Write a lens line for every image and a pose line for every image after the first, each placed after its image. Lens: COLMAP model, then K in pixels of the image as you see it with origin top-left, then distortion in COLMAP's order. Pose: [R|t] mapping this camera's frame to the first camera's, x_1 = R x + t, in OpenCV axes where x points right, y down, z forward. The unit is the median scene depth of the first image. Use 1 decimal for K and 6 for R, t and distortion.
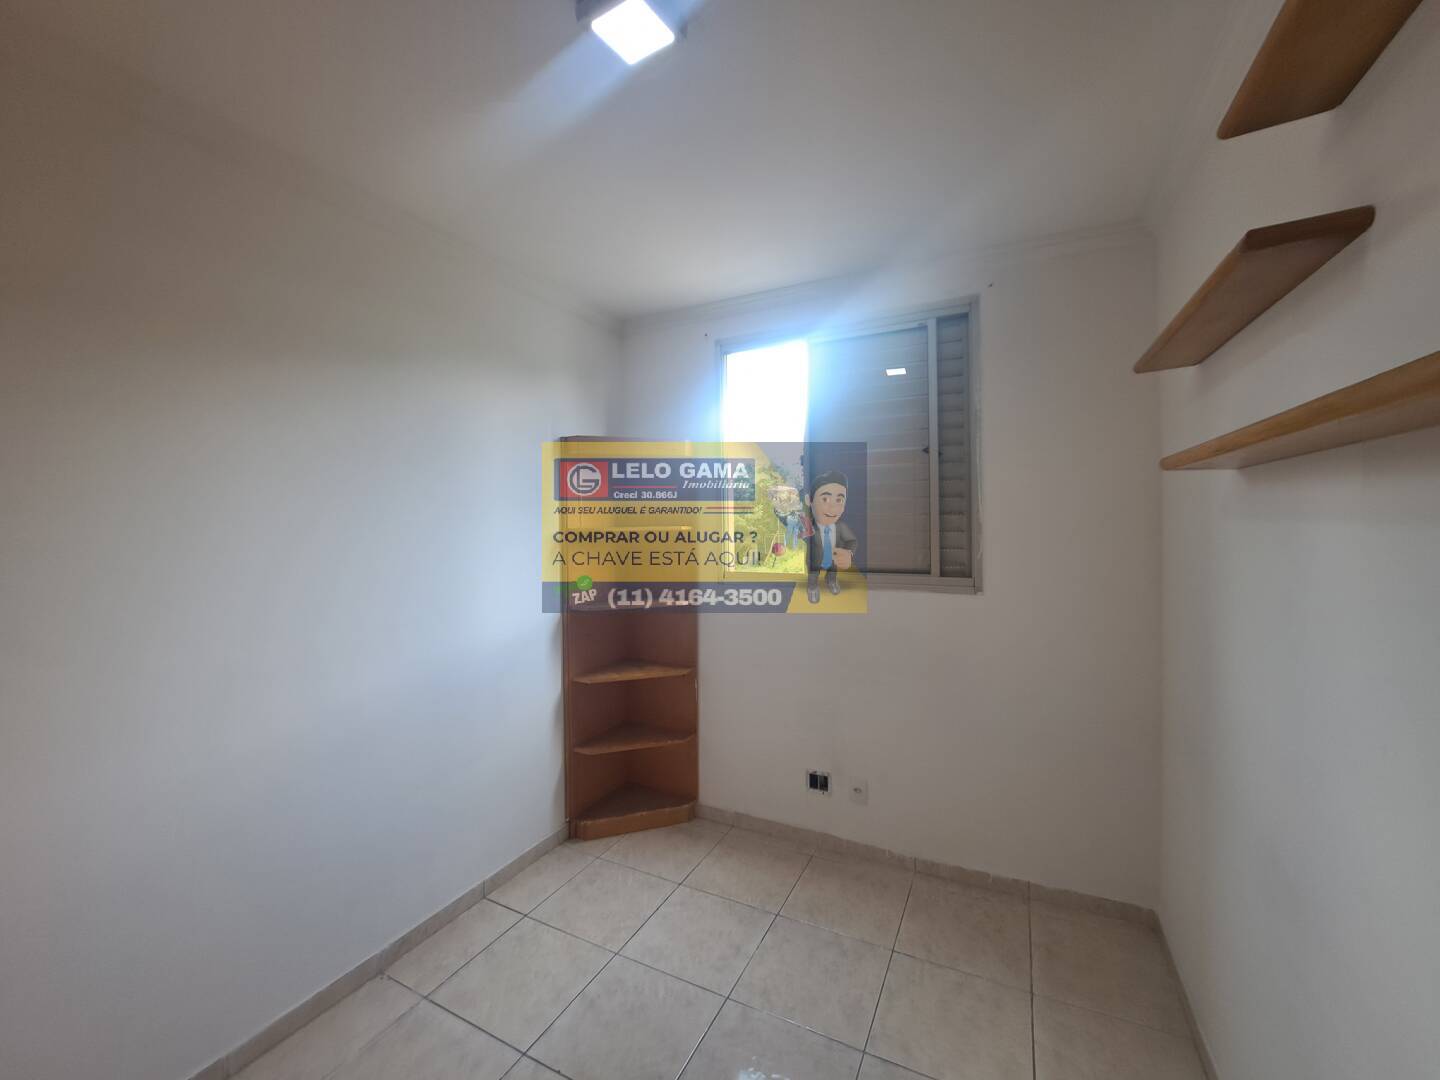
lens RADIAL K [[571.3, 0, 720.0], [0, 571.3, 540.0], [0, 0, 1]] dist [-0.017588, -0.000040]
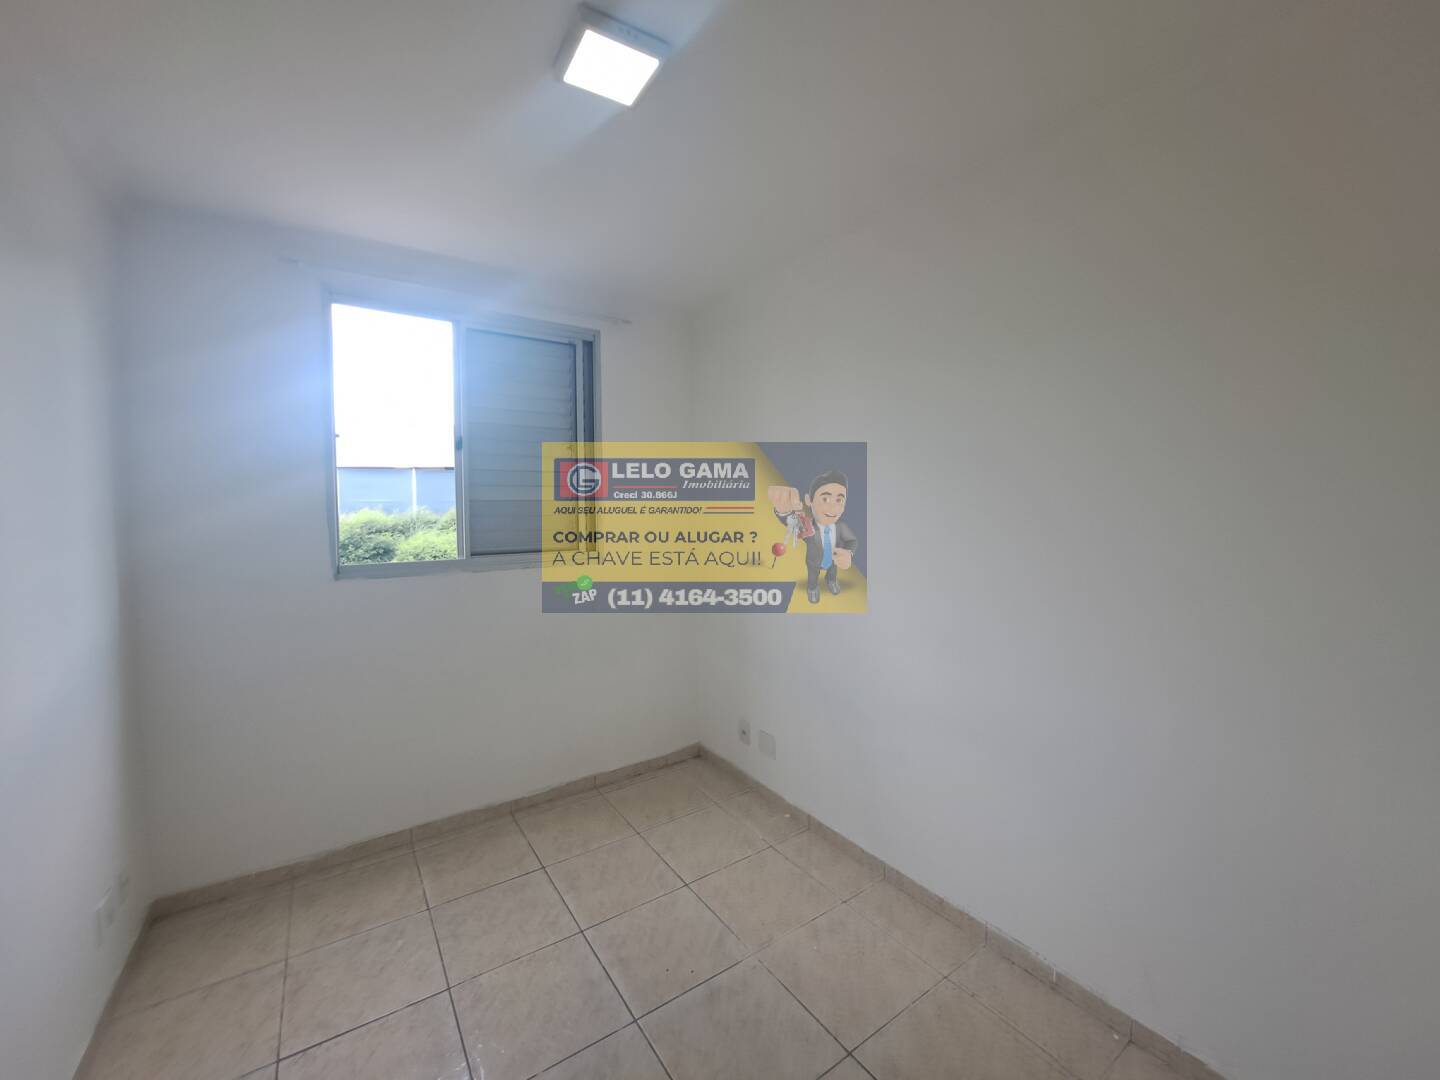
lens RADIAL K [[571.3, 0, 720.0], [0, 571.3, 540.0], [0, 0, 1]] dist [-0.017588, -0.000040]
pose [[0.485969, -0.056827, 0.872126, -0.561644], [0.017895, 0.998322, 0.055078, -0.026160], [-0.873793, -0.011159, 0.486171, 0.134618]]
